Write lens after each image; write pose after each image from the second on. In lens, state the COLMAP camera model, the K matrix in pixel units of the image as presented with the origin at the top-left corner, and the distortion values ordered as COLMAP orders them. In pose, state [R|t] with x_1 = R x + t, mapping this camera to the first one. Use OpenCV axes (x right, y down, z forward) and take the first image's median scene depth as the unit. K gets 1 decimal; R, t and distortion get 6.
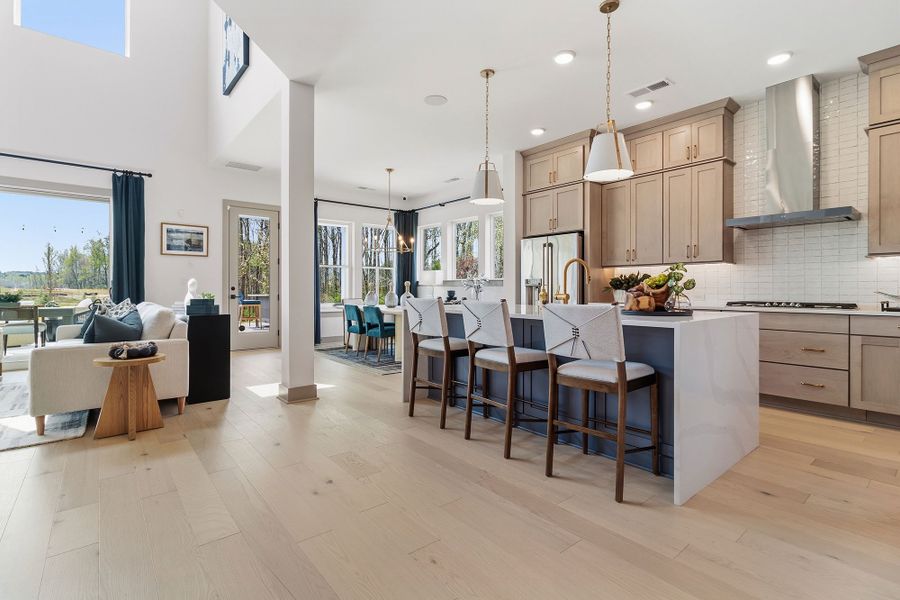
lens RADIAL K [[421.2, 0, 452.5], [0, 421.2, 293.8], [0, 0, 1]] dist [-0.002986, 0.002910]
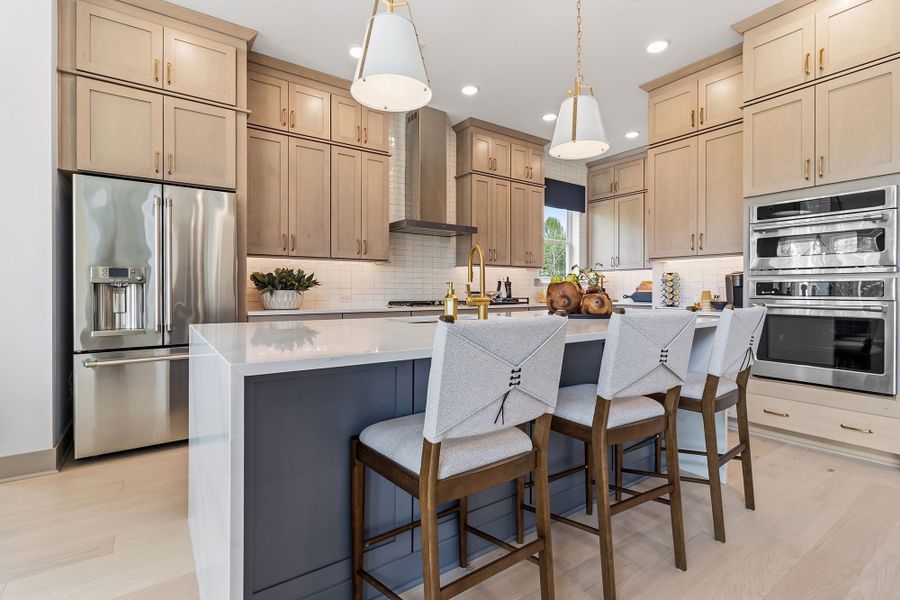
lens RADIAL K [[421.2, 0, 443.4], [0, 421.2, 289.9], [0, 0, 1]] dist [-0.002986, 0.002910]
pose [[0.087902, -0.000819, 0.996129, -0.215659], [0.009923, 0.999951, -0.000054, -0.006502], [-0.996080, 0.009890, 0.087906, 0.549923]]
